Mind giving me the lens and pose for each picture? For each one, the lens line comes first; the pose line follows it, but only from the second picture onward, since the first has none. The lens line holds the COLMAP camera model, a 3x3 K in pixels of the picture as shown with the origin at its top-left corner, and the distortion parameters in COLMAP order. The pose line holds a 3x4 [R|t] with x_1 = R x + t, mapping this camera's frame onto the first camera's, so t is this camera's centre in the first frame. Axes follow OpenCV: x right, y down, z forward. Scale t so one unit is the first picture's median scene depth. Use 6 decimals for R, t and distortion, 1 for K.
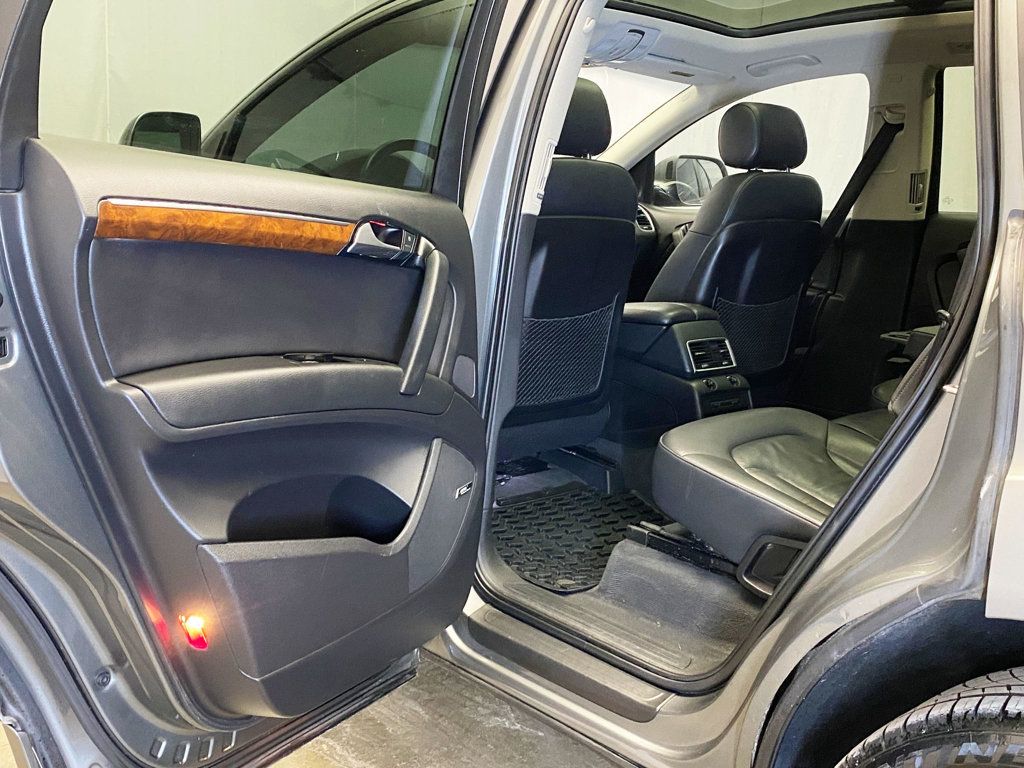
lens RADIAL K [[1081.6, 0, 512.0], [0, 1081.6, 384.0], [0, 0, 1]] dist [0.155796, -0.415988]
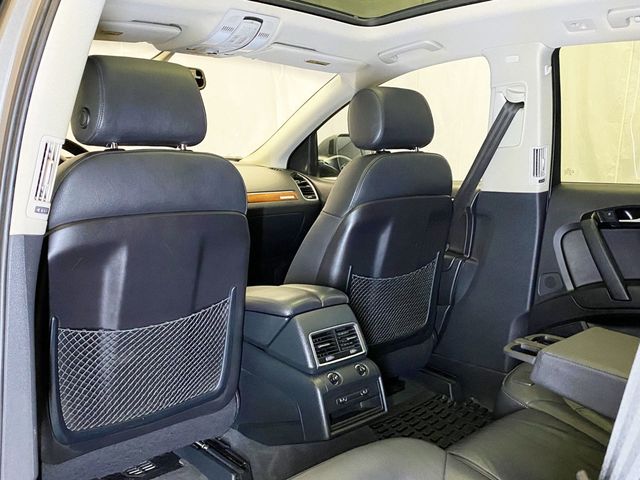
lens RADIAL K [[676.0, 0, 320.0], [0, 676.0, 240.0], [0, 0, 1]] dist [0.155796, -0.415988]
pose [[0.998930, -0.036790, 0.028033, 0.141755], [0.037901, 0.998472, -0.040204, -0.088097], [-0.026511, 0.041223, 0.998798, 0.362779]]
